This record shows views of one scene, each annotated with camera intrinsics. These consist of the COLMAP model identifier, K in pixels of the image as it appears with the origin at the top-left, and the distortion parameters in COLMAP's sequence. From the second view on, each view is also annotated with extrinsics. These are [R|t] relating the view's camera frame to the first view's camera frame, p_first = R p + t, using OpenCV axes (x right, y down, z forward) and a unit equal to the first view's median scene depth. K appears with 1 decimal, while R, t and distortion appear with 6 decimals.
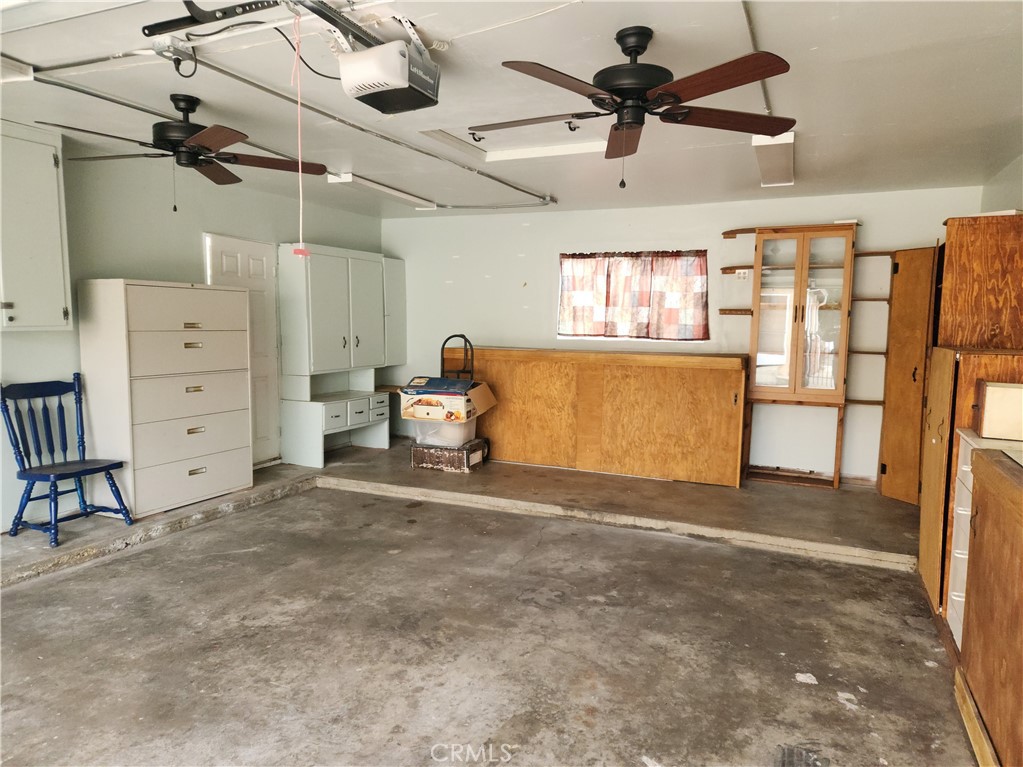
lens RADIAL K [[682.2, 0, 507.2], [0, 682.2, 383.6], [0, 0, 1]] dist [0.082128, -0.070539]
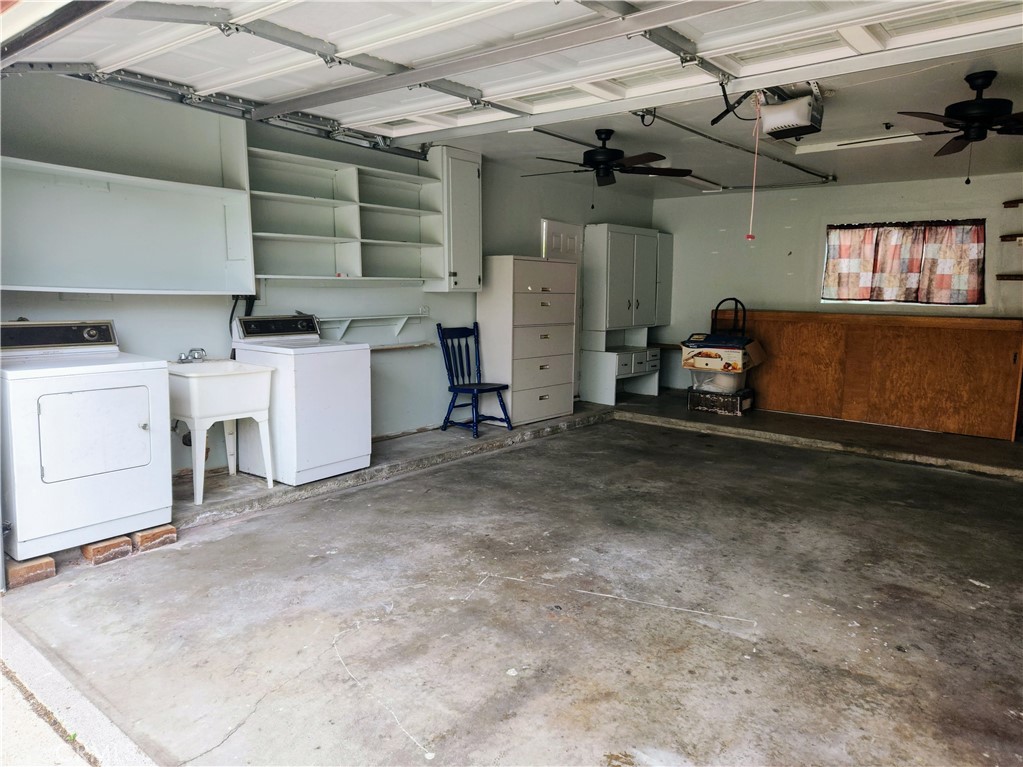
lens RADIAL K [[682.2, 0, 507.6], [0, 682.2, 368.4], [0, 0, 1]] dist [0.082128, -0.070539]
pose [[0.964640, 0.033717, -0.261405, -0.154986], [-0.028621, 0.999319, 0.023281, 0.037376], [0.262012, -0.014976, 0.964948, -0.275692]]
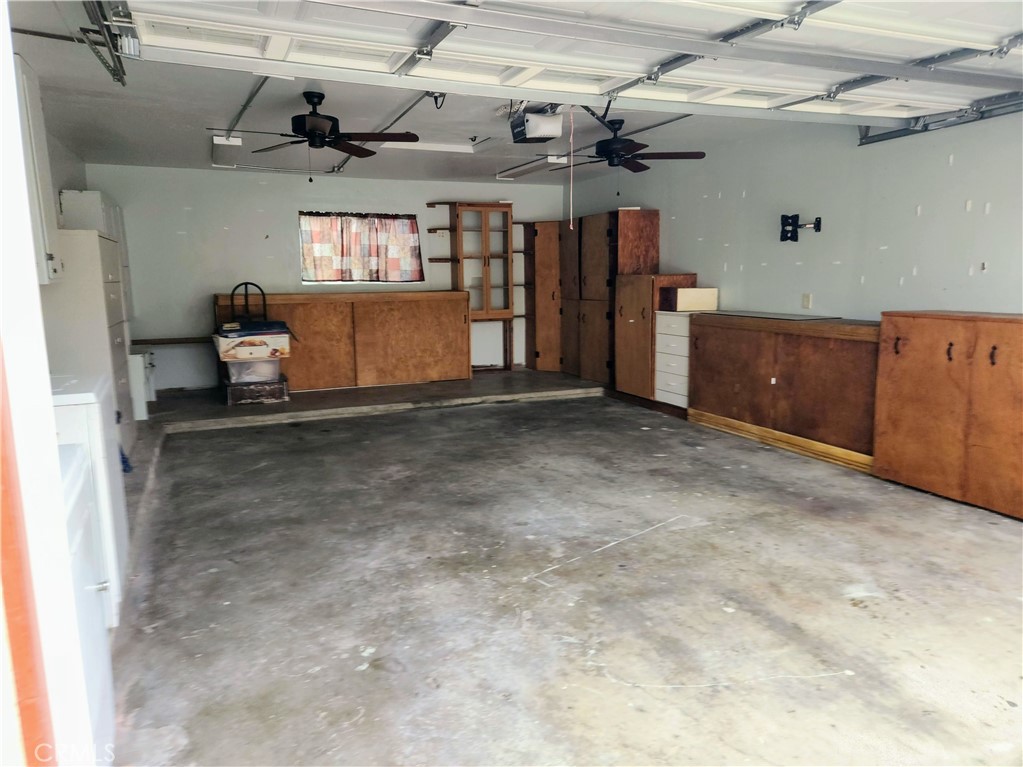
lens RADIAL K [[682.2, 0, 497.0], [0, 682.2, 363.7], [0, 0, 1]] dist [0.082128, -0.070539]
pose [[0.702009, -0.116873, 0.702513, -0.703961], [0.089744, 0.993096, 0.075536, 0.013345], [-0.706491, 0.010019, 0.707651, -0.089439]]
